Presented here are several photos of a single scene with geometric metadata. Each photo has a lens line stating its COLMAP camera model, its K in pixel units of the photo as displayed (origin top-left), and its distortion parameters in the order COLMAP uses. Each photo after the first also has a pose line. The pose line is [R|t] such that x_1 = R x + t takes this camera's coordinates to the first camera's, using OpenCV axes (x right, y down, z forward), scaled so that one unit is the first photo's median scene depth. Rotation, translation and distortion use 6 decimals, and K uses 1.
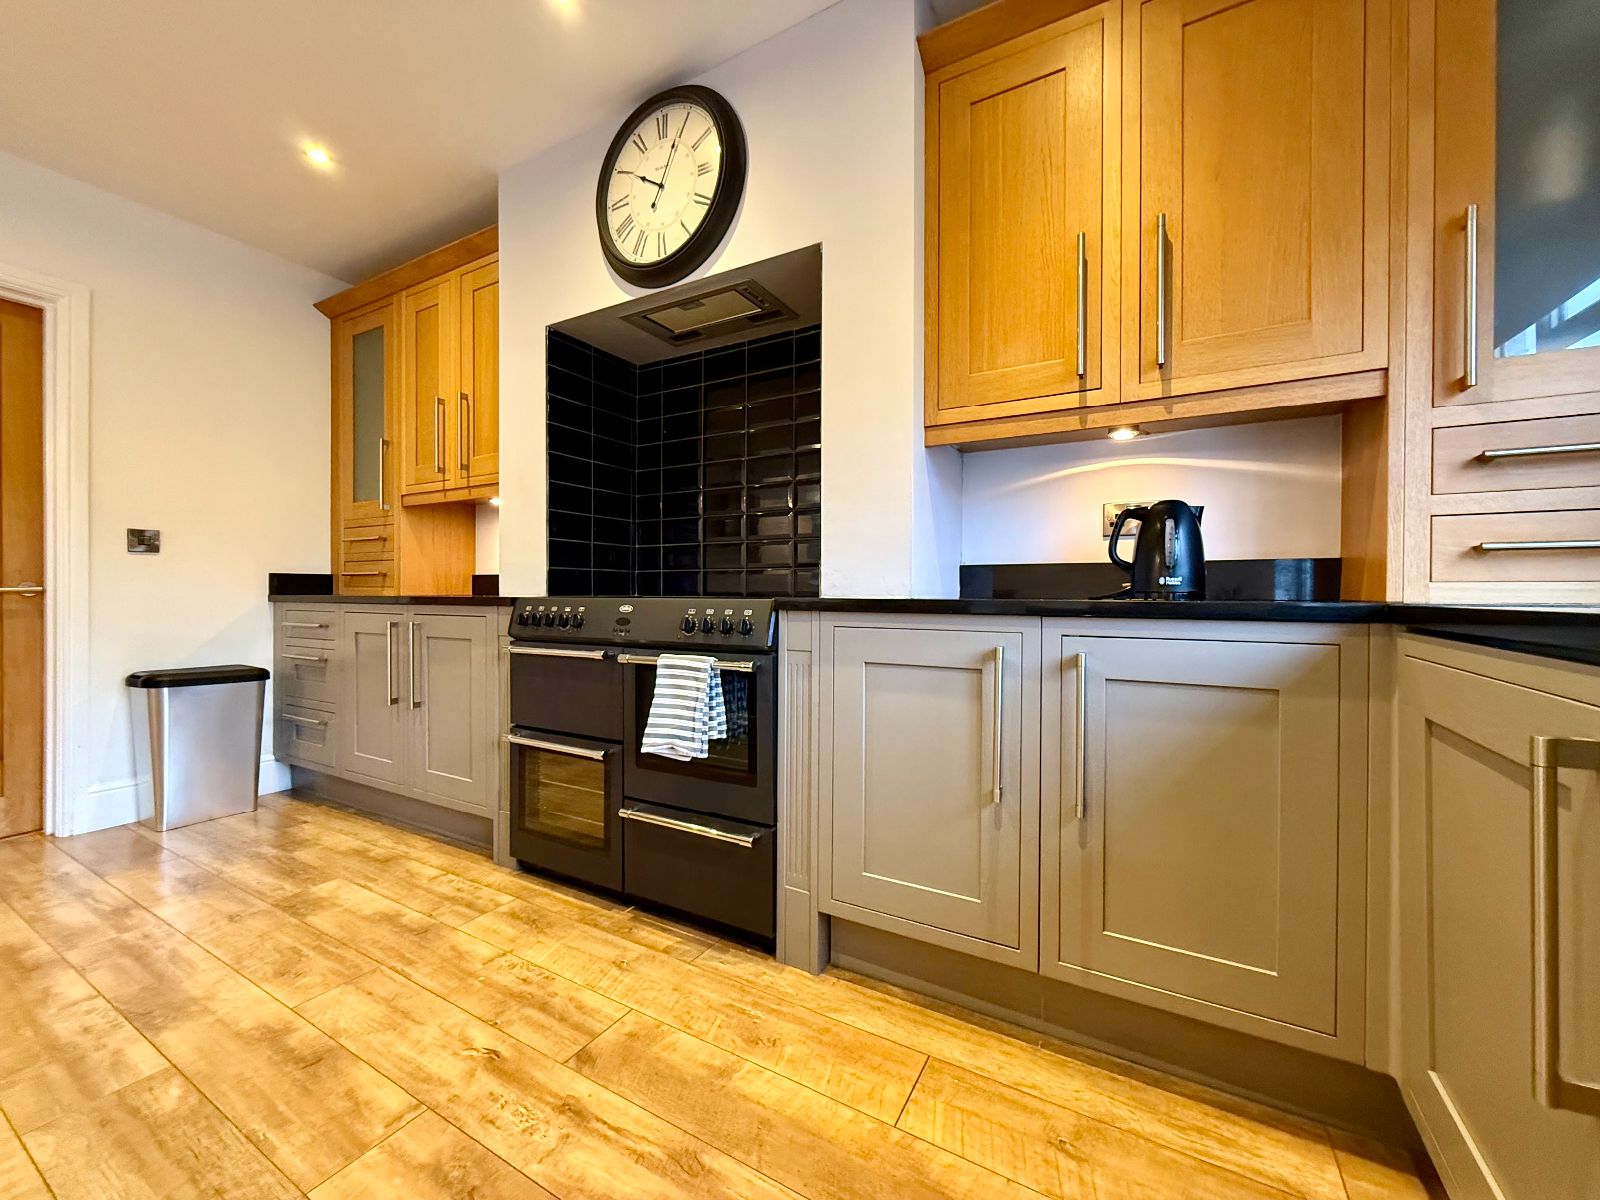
lens RADIAL K [[637.9, 0, 799.7], [0, 637.9, 602.1], [0, 0, 1]] dist [-0.000569, 0.000081]
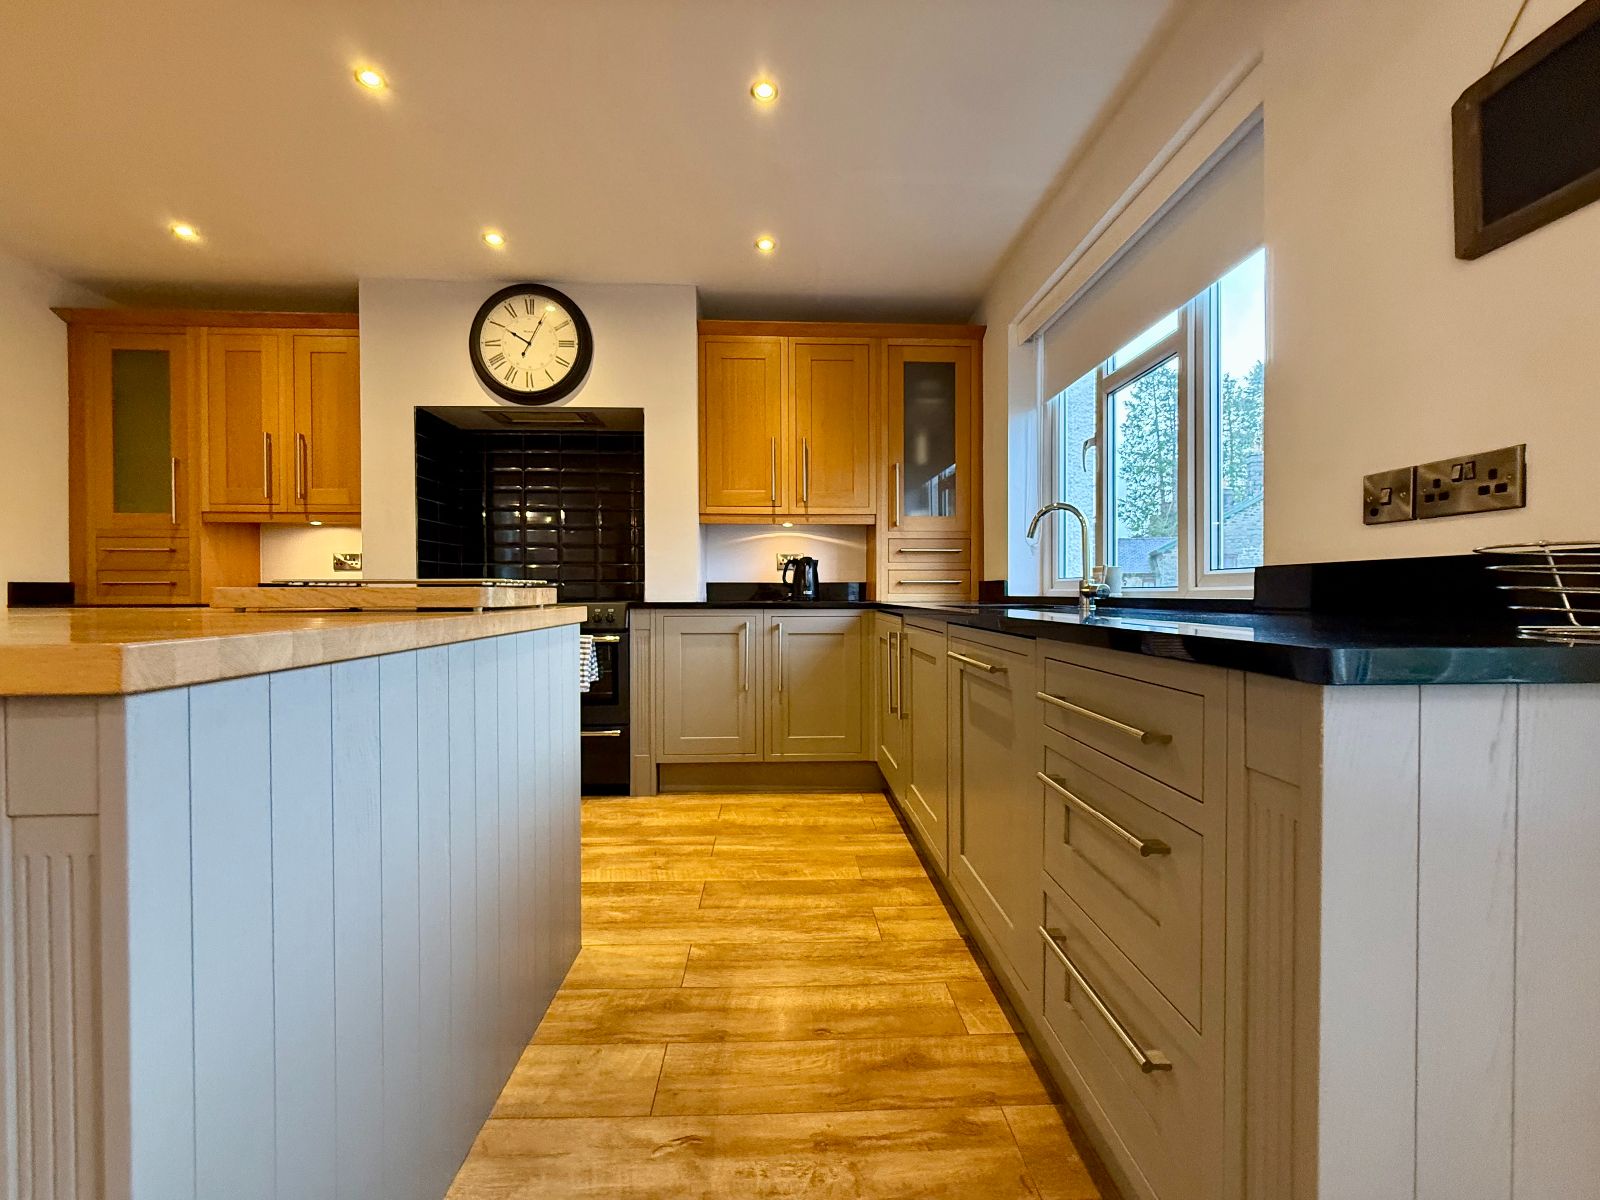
lens RADIAL K [[641.6, 0, 800.0], [0, 641.6, 600.0], [0, 0, 1]] dist [0.000172, -0.000049]
pose [[0.848481, -0.012177, 0.529086, -0.615709], [0.011360, 0.999924, 0.004796, -0.016487], [-0.529104, 0.001941, 0.848554, -0.879351]]
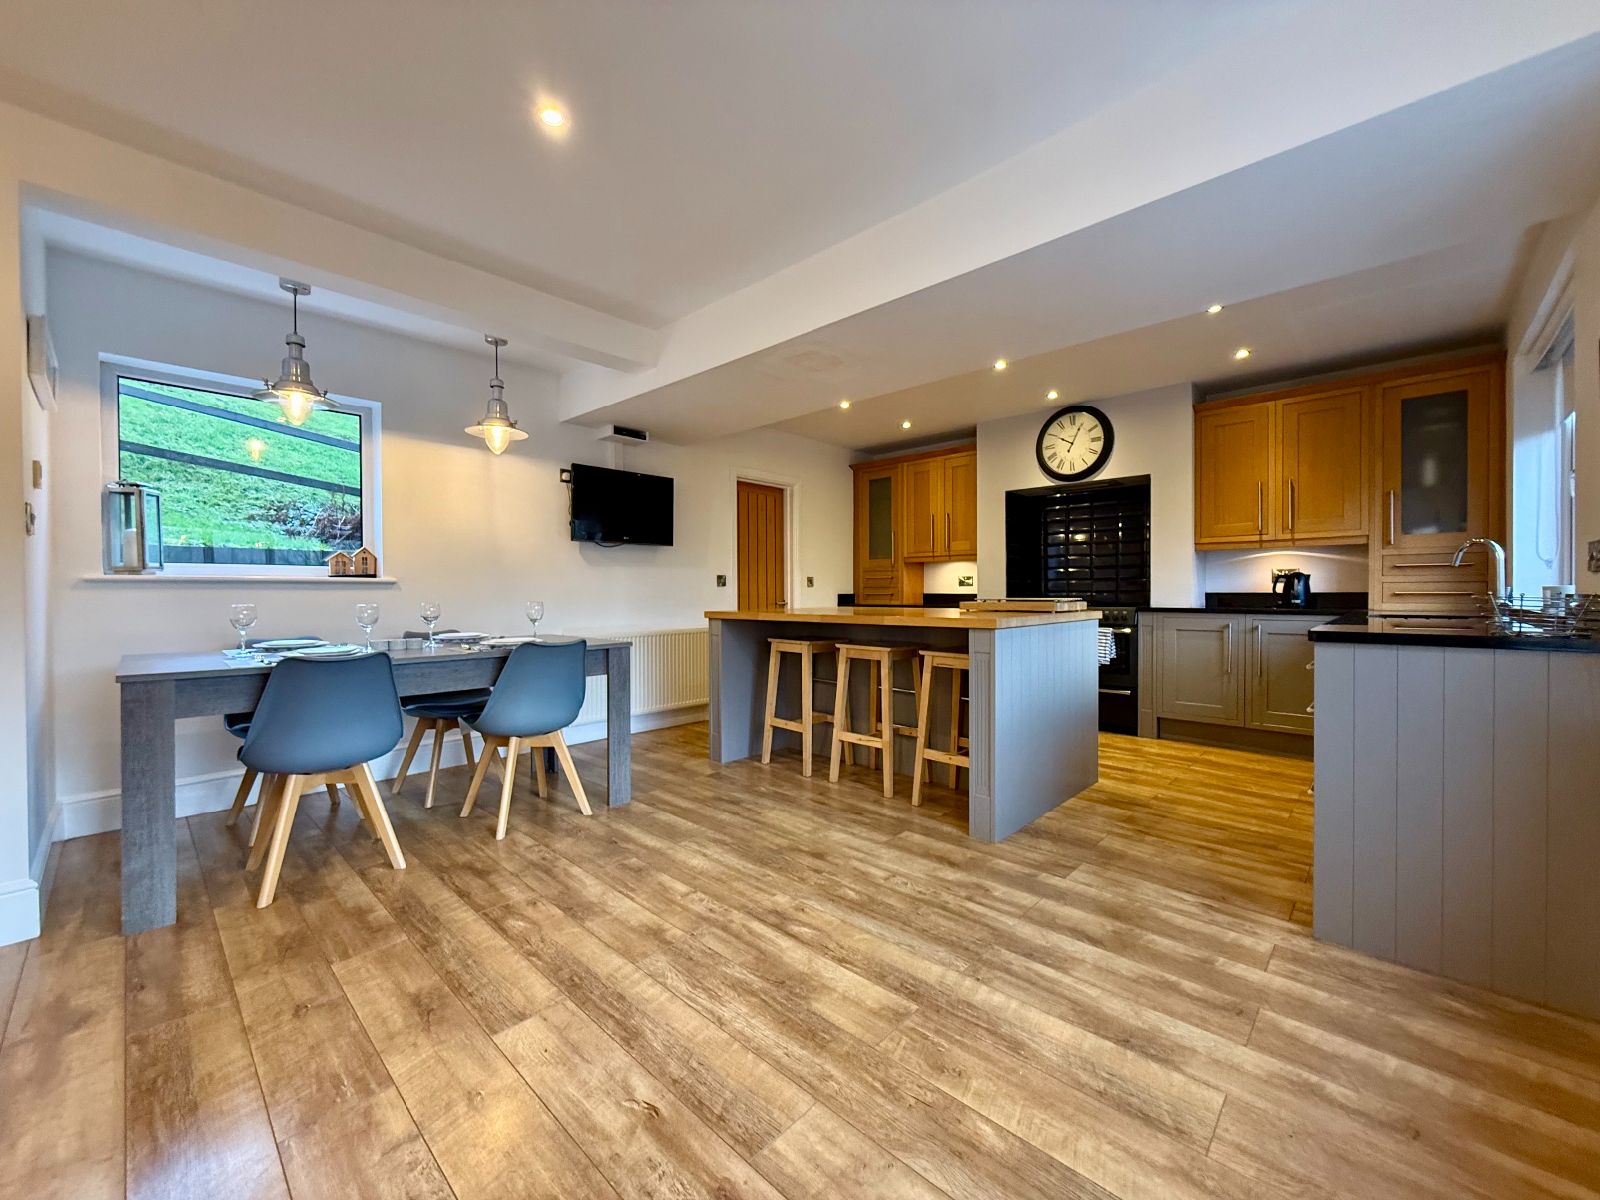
lens RADIAL K [[637.9, 0, 799.7], [0, 637.9, 602.1], [0, 0, 1]] dist [-0.000569, 0.000081]
pose [[0.972152, -0.004902, -0.234301, -0.837964], [0.005700, 0.999980, 0.002729, -0.045667], [0.234283, -0.003989, 0.972160, -2.115114]]
